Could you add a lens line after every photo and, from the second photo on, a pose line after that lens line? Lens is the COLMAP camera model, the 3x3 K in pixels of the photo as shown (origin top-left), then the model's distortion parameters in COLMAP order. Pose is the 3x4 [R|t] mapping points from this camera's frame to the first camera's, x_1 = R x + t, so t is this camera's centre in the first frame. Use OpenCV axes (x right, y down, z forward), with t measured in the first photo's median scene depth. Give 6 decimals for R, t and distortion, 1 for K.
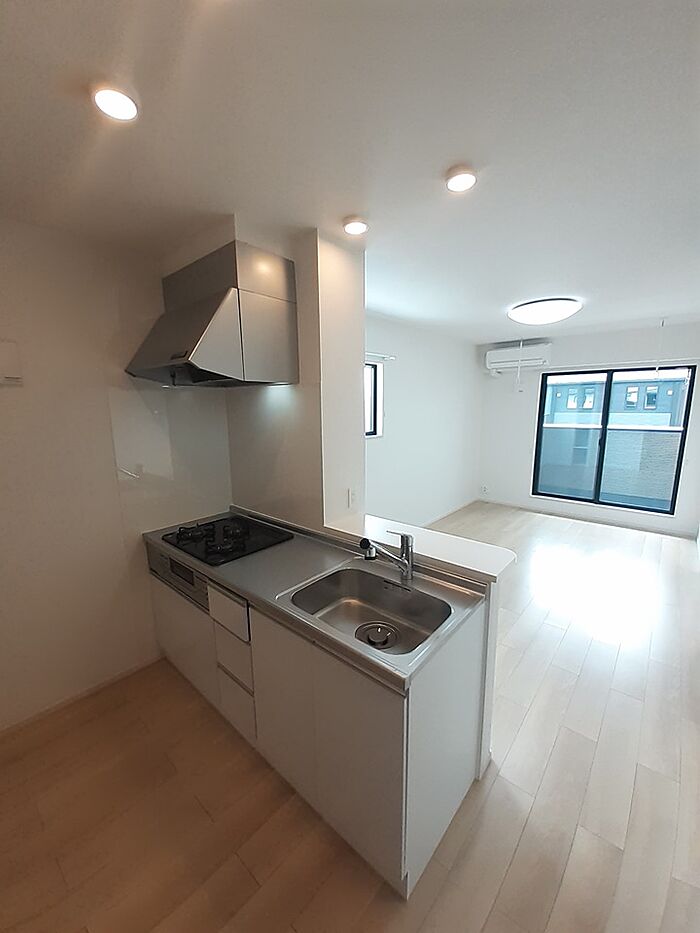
lens RADIAL K [[367.6, 0, 344.4], [0, 367.6, 473.8], [0, 0, 1]] dist [0.004312, -0.000914]
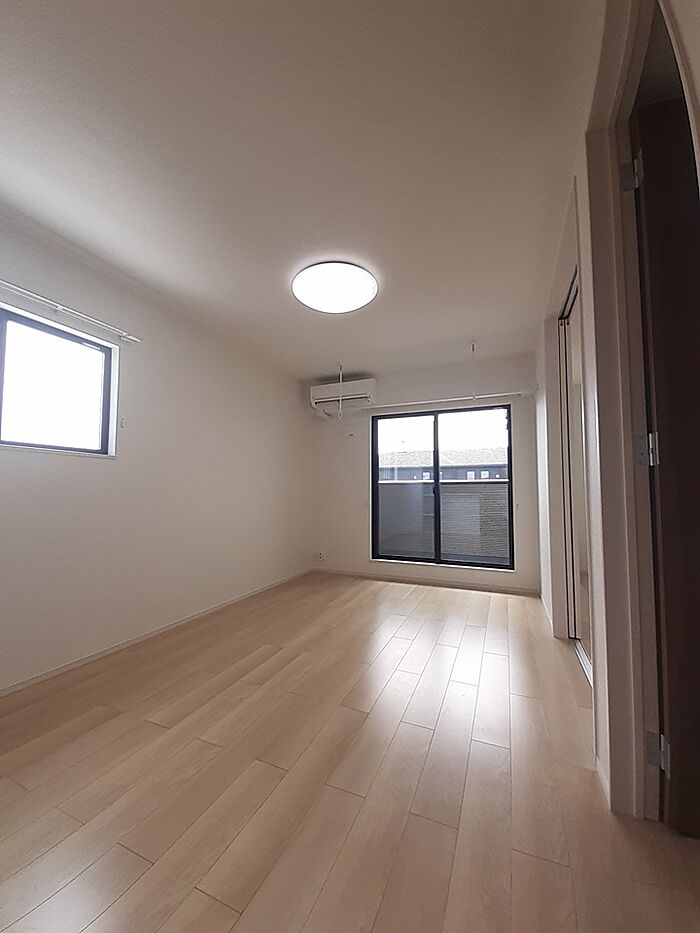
lens RADIAL K [[367.6, 0, 345.8], [0, 367.6, 472.5], [0, 0, 1]] dist [0.004312, -0.000914]
pose [[0.949416, 0.032132, 0.312374, 0.220464], [0.042783, 0.972240, -0.230041, 0.064641], [-0.311094, 0.231769, 0.921685, 0.250621]]
